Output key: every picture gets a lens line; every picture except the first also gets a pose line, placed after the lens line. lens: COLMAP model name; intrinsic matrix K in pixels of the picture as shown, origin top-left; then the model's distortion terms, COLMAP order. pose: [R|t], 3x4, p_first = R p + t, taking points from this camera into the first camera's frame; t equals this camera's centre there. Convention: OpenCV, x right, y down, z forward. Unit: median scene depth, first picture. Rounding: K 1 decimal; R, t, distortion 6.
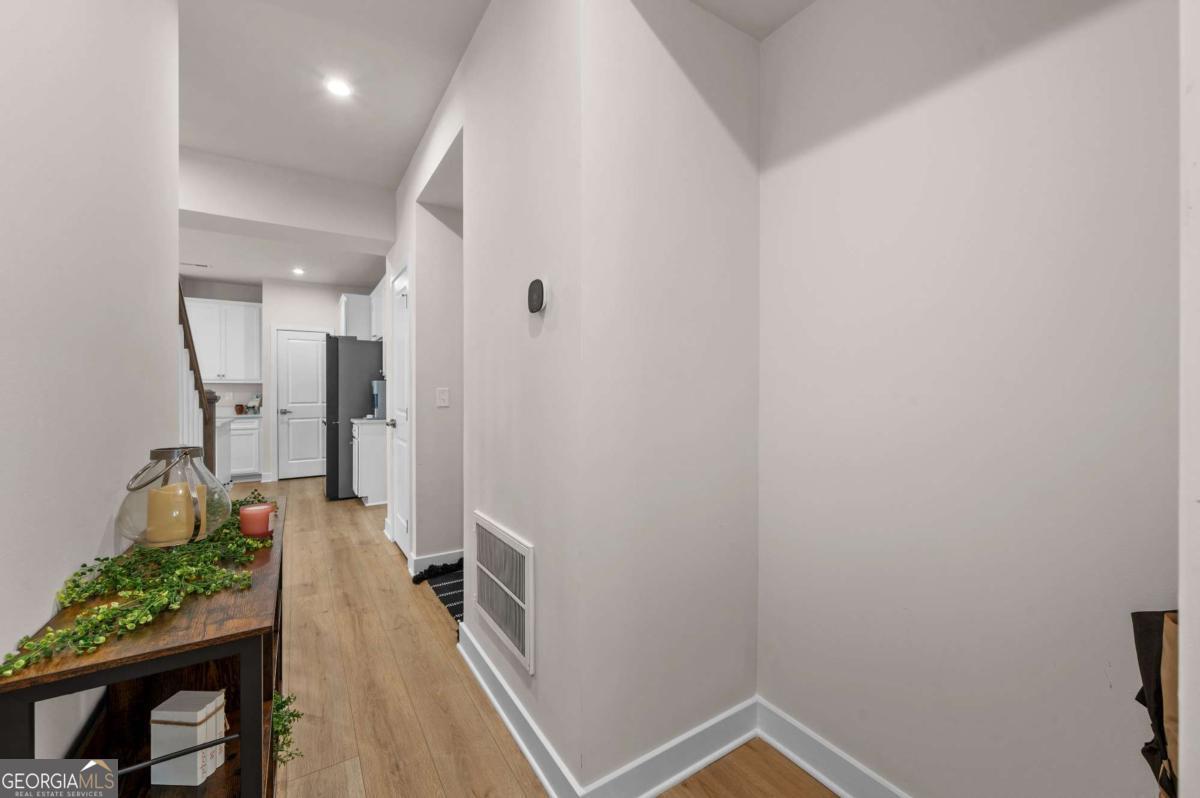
lens RADIAL K [[472.8, 0, 595.9], [0, 472.8, 392.4], [0, 0, 1]] dist [0.001838, 0.000884]
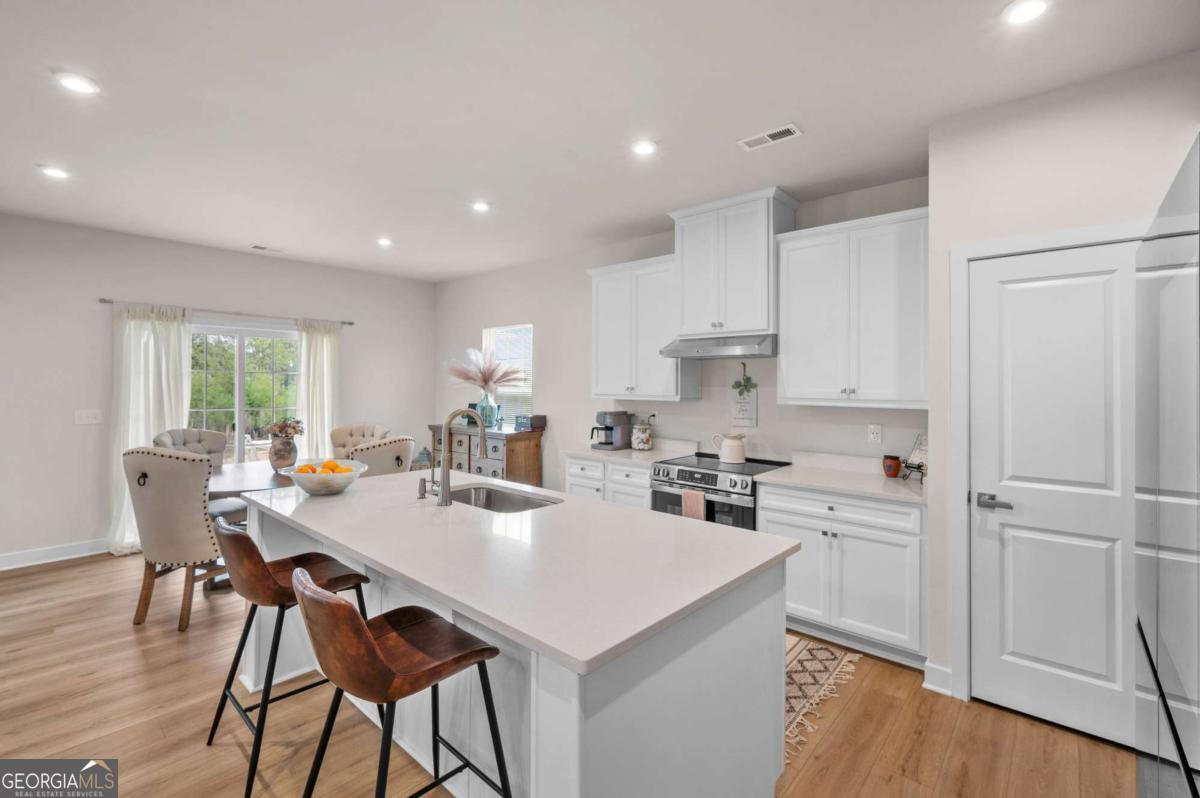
lens RADIAL K [[520.8, 0, 602.3], [0, 520.8, 383.5], [0, 0, 1]] dist [0.001734, -0.001290]
pose [[0.271223, 0.000767, -0.962516, -0.382122], [-0.002872, 0.999996, -0.000012, -0.041712], [0.962512, 0.002768, 0.271224, 0.643081]]
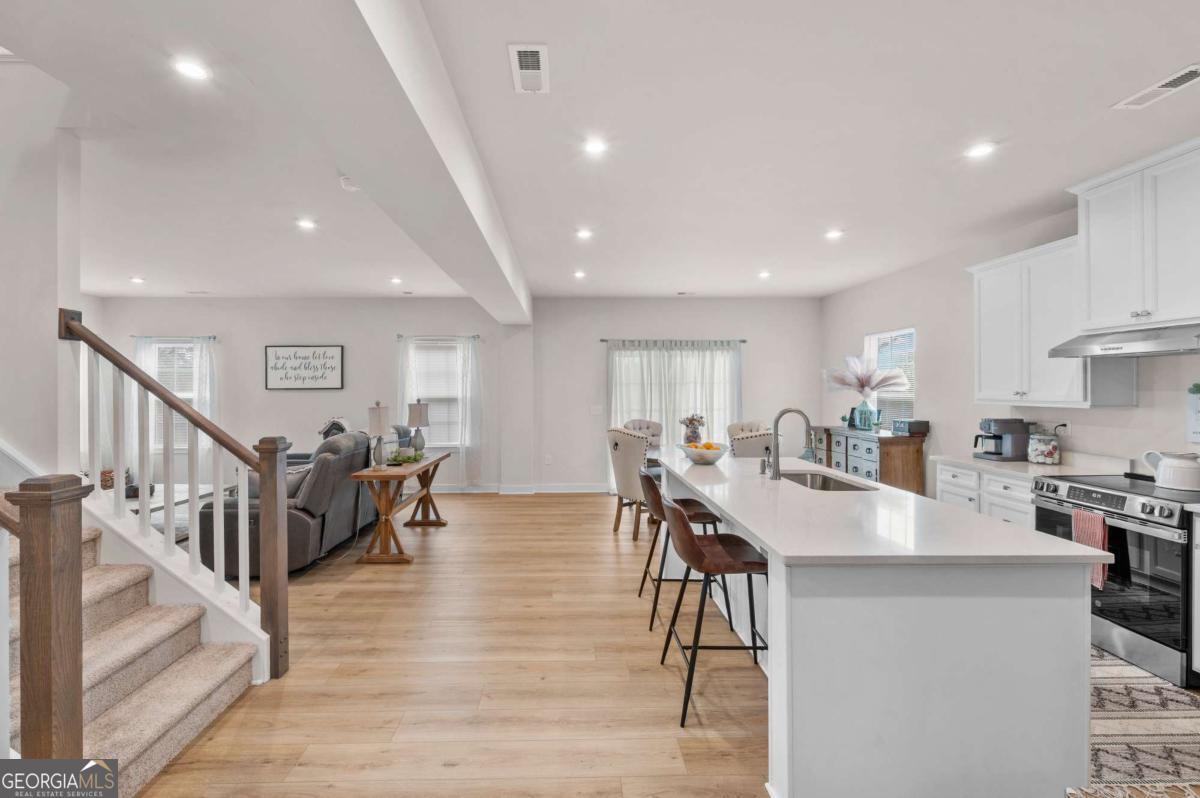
lens RADIAL K [[502.1, 0, 572.7], [0, 502.1, 389.5], [0, 0, 1]] dist [-0.008918, 0.001513]
pose [[-0.532308, 0.002136, -0.846548, -0.259707], [0.003921, 0.999992, 0.000057, -0.041698], [0.846541, -0.003289, -0.532313, 0.726461]]
